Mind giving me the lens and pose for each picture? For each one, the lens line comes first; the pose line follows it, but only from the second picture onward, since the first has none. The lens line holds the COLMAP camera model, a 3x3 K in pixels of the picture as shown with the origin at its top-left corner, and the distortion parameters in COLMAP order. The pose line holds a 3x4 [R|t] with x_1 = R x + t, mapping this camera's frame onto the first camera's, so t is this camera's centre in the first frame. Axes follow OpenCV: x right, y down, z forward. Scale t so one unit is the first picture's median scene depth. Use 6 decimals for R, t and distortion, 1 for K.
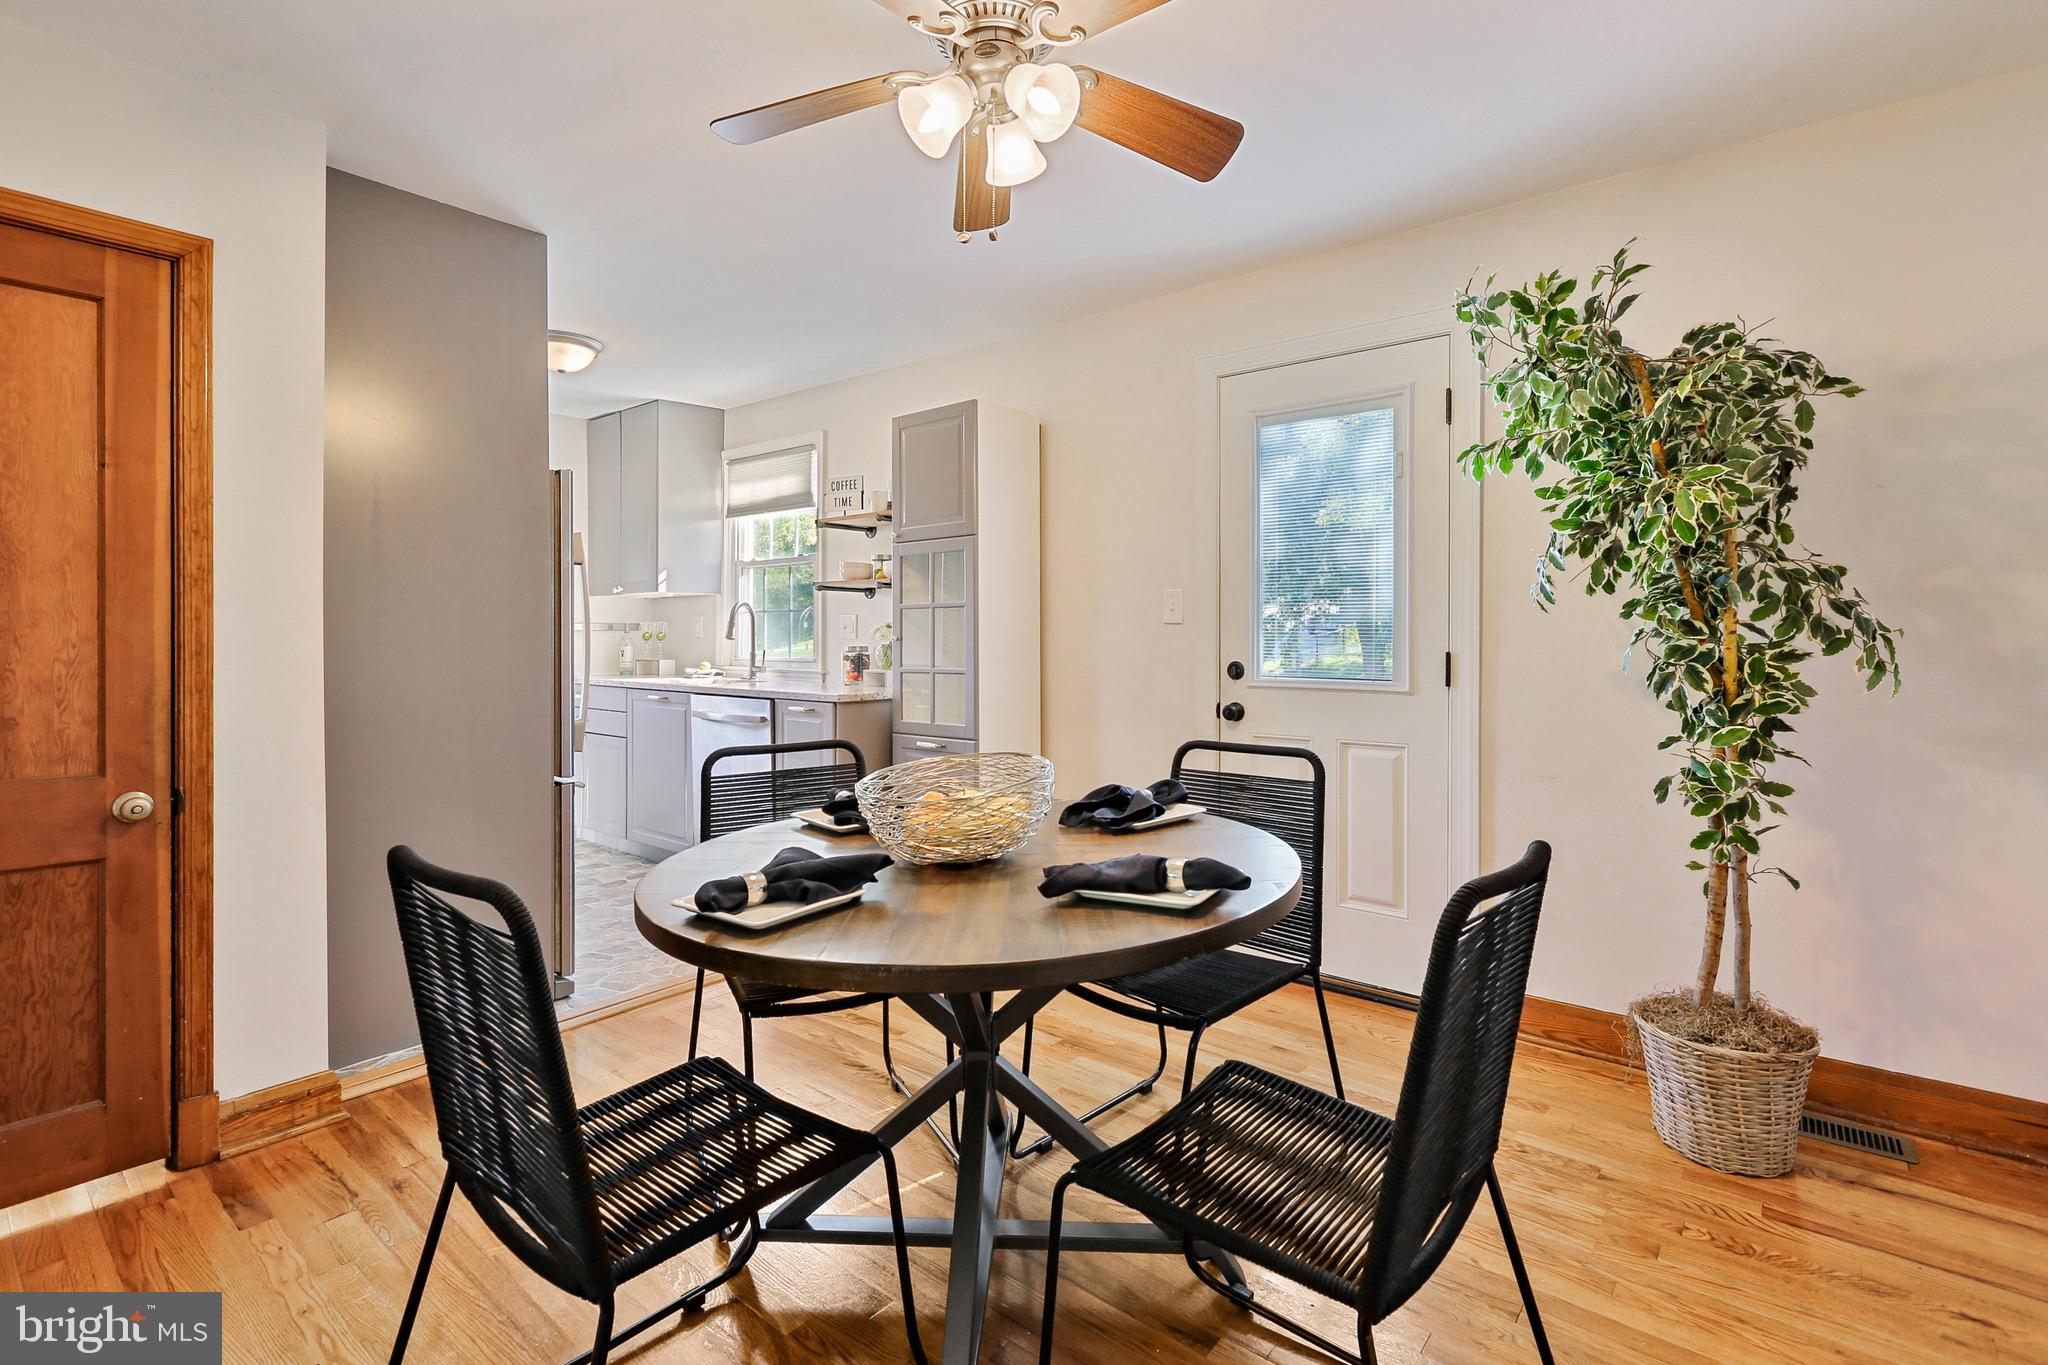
lens RADIAL K [[966.9, 0, 1030.9], [0, 966.9, 652.2], [0, 0, 1]] dist [-0.000715, 0.001158]
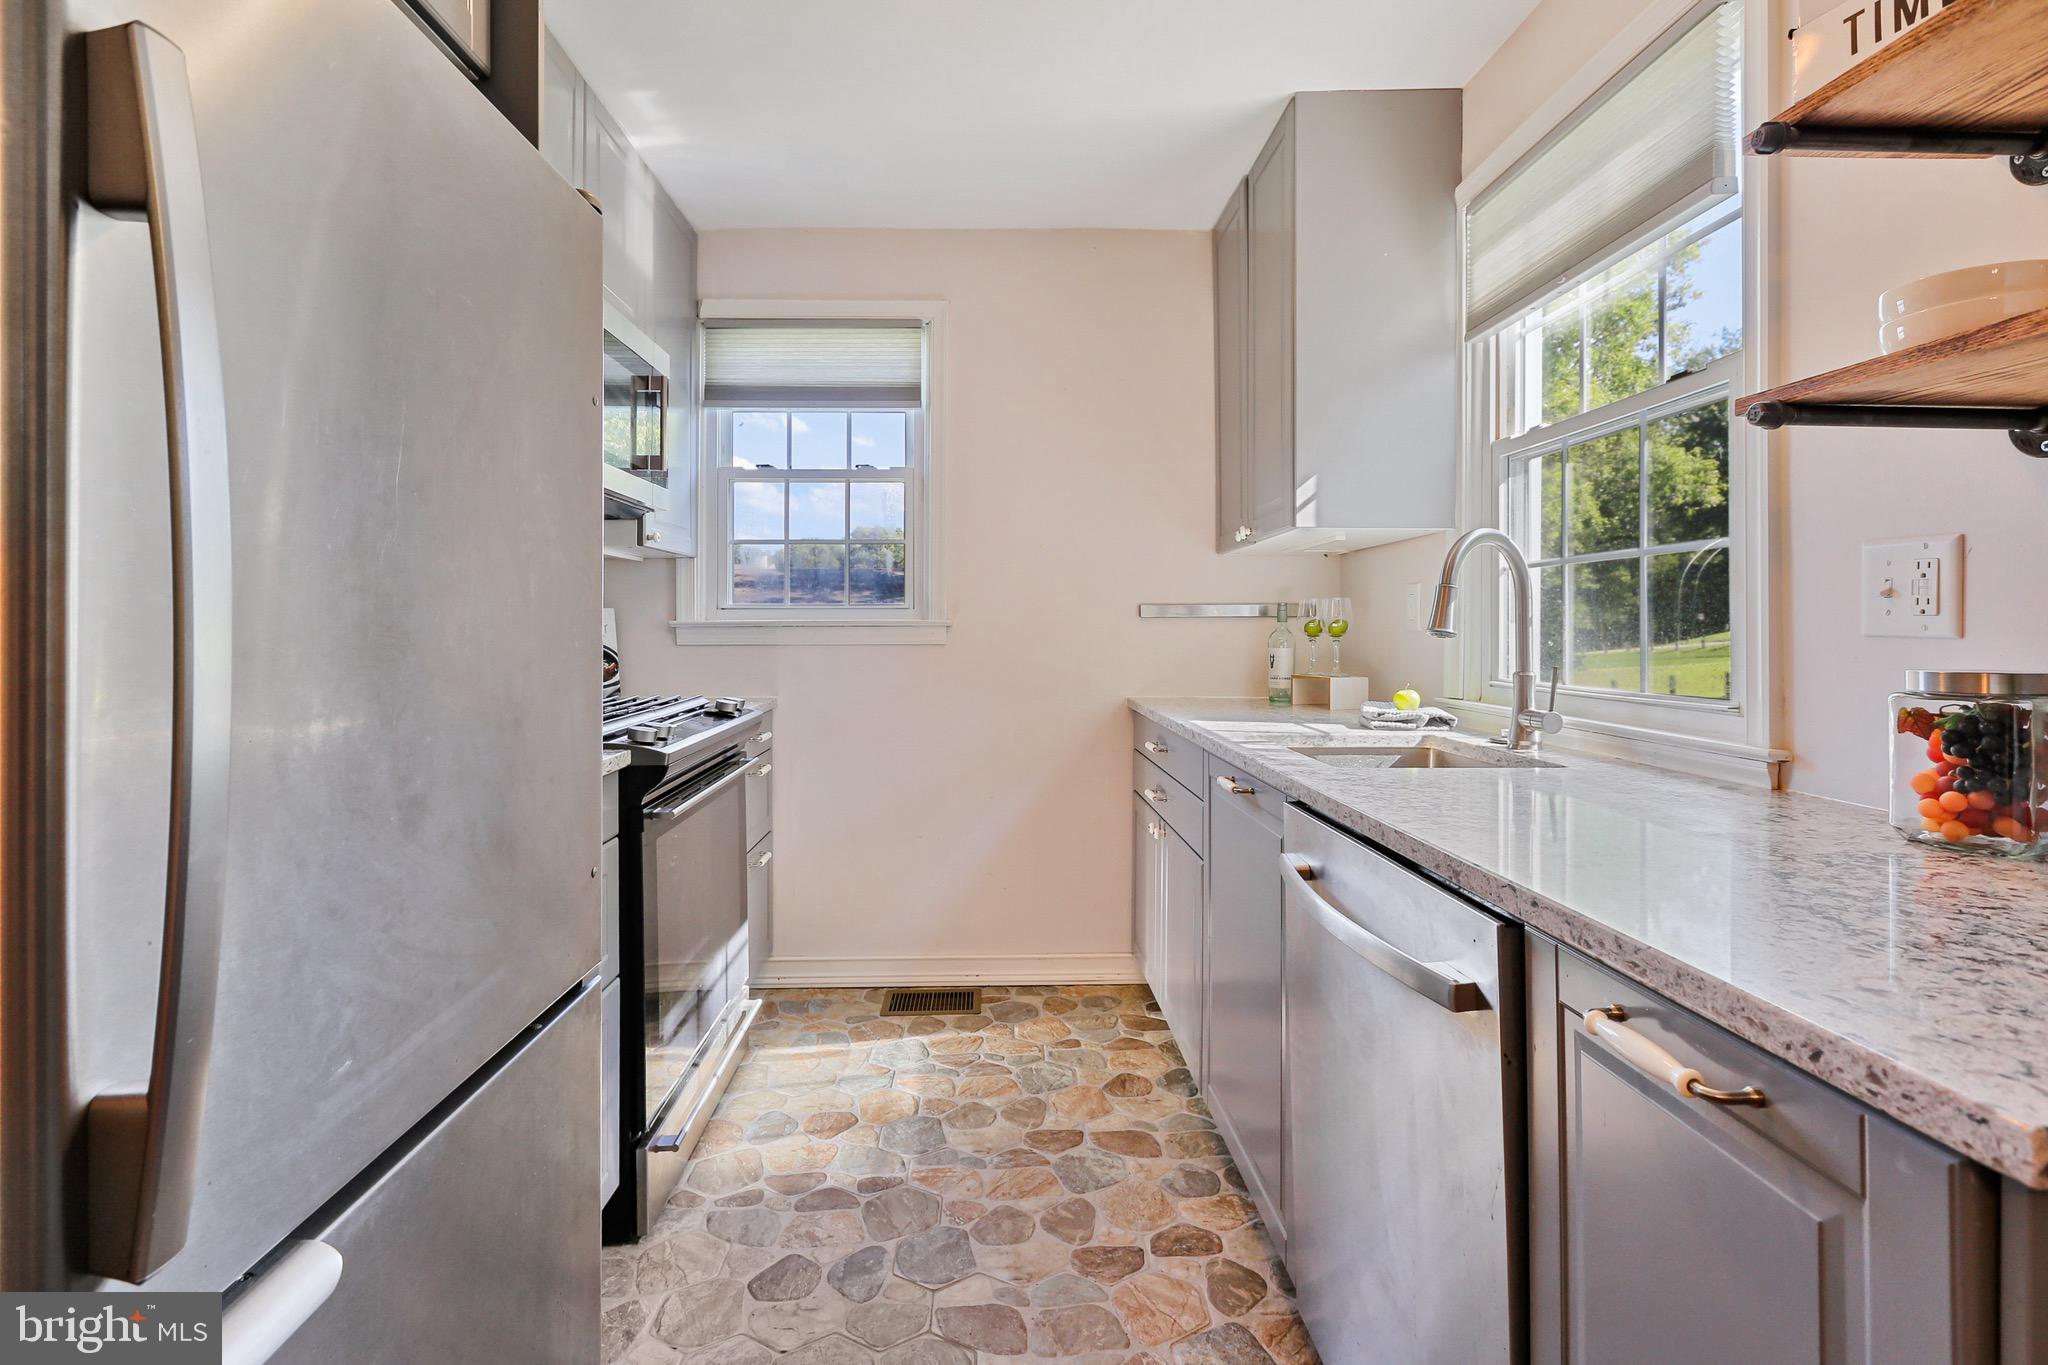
lens RADIAL K [[966.9, 0, 951.4], [0, 966.9, 621.8], [0, 0, 1]] dist [-0.000715, 0.001158]
pose [[0.623179, -0.009192, -0.782025, -0.131524], [-0.007230, 0.999820, -0.017513, -0.010357], [0.782046, 0.016568, 0.623001, 0.579855]]
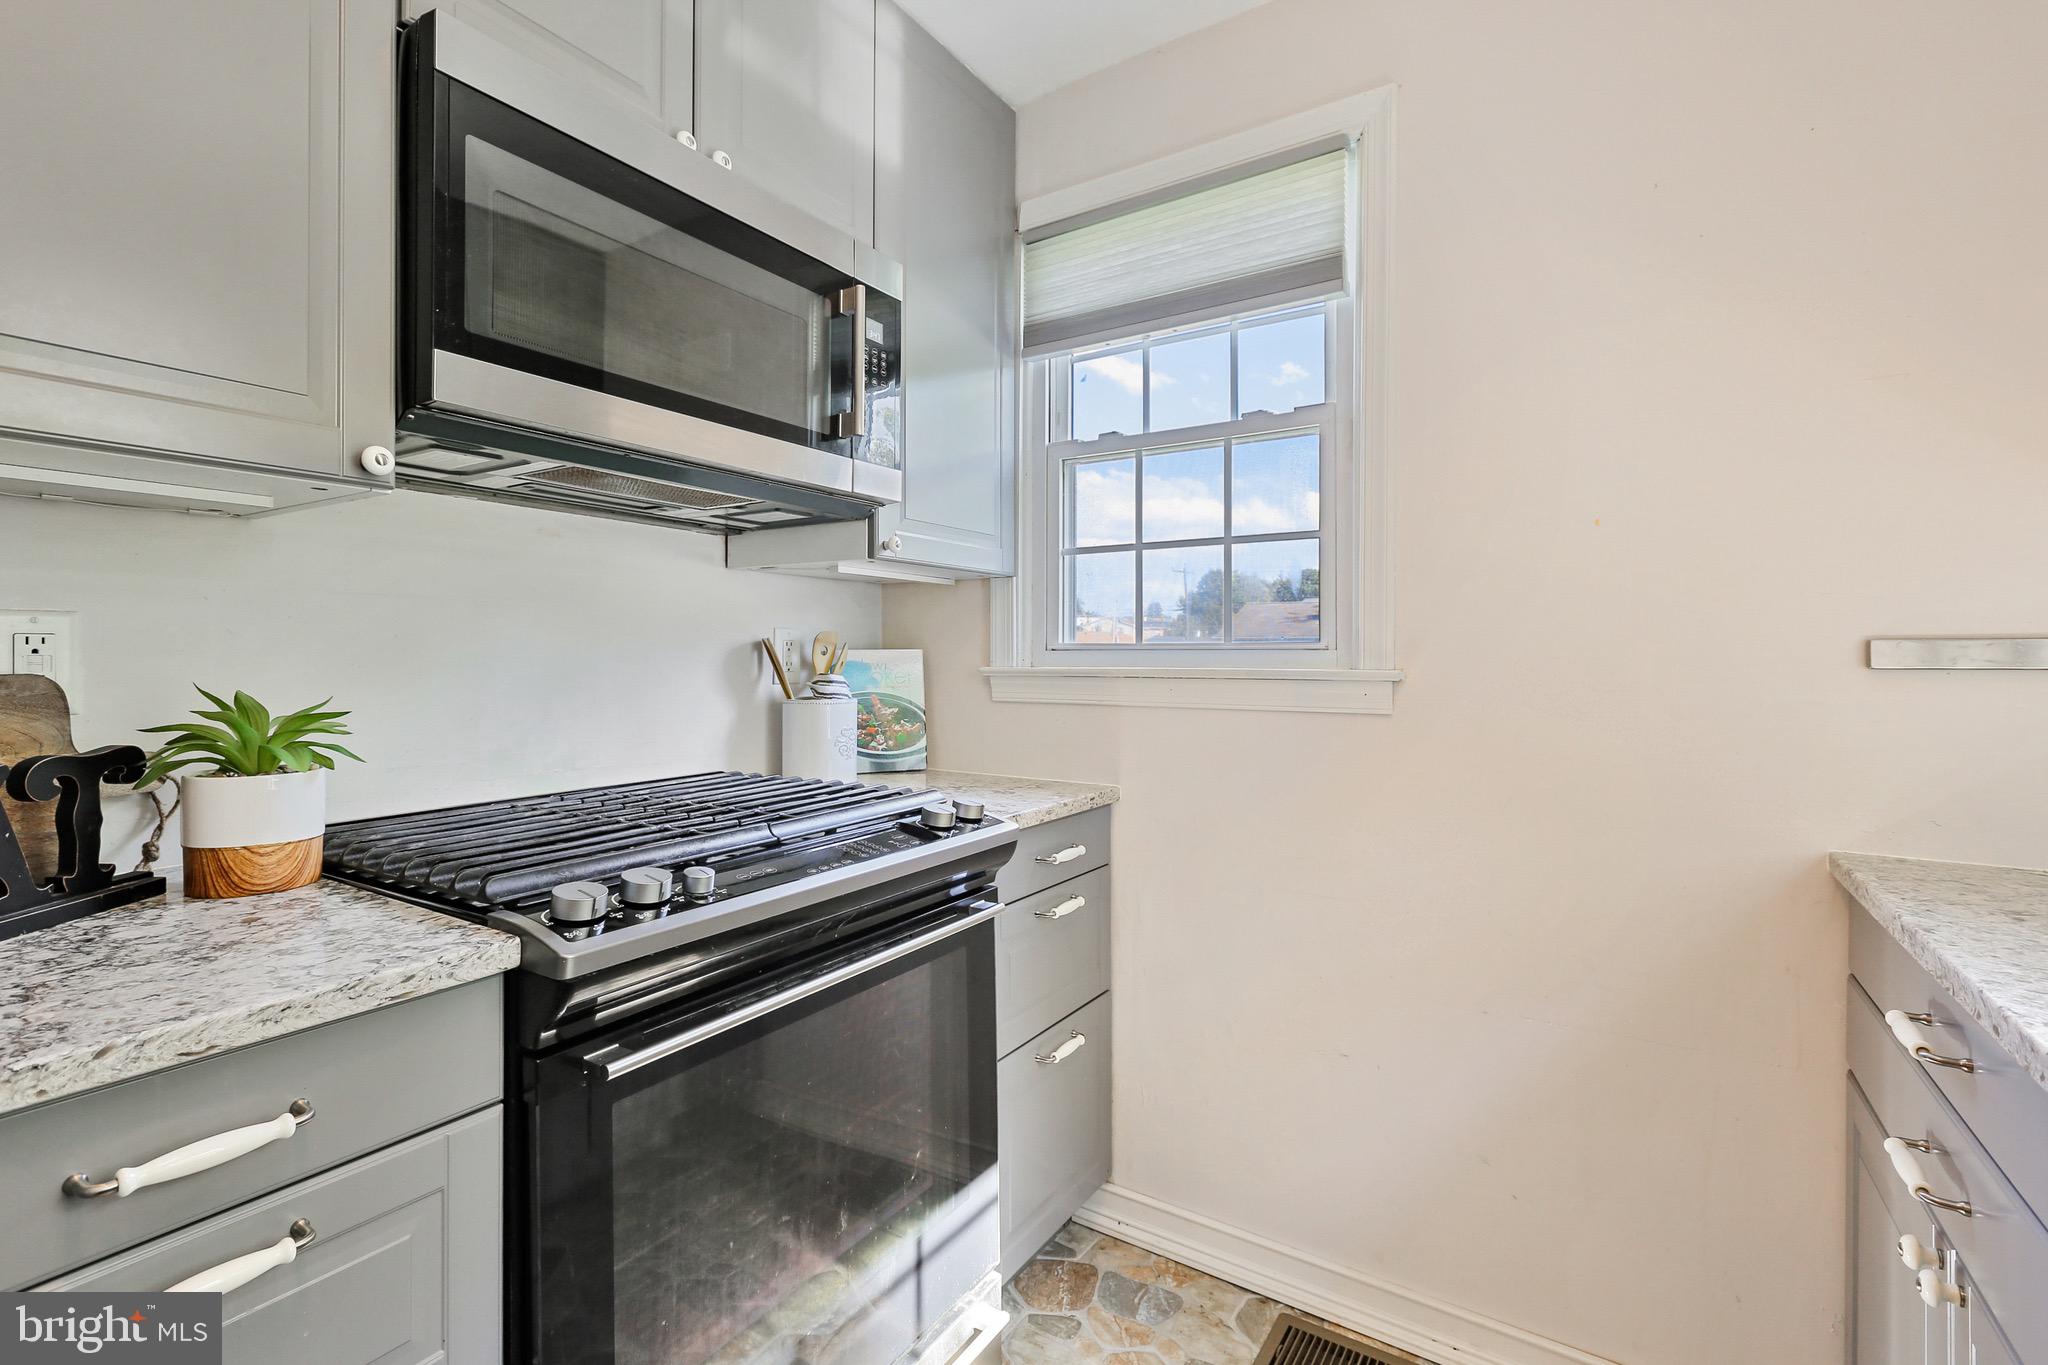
lens RADIAL K [[966.9, 0, 971.8], [0, 966.9, 651.1], [0, 0, 1]] dist [-0.000715, 0.001158]
pose [[0.110314, -0.013368, -0.993807, -0.296461], [-0.017851, 0.999722, -0.015429, -0.021171], [0.993736, 0.019442, 0.110045, 0.777428]]
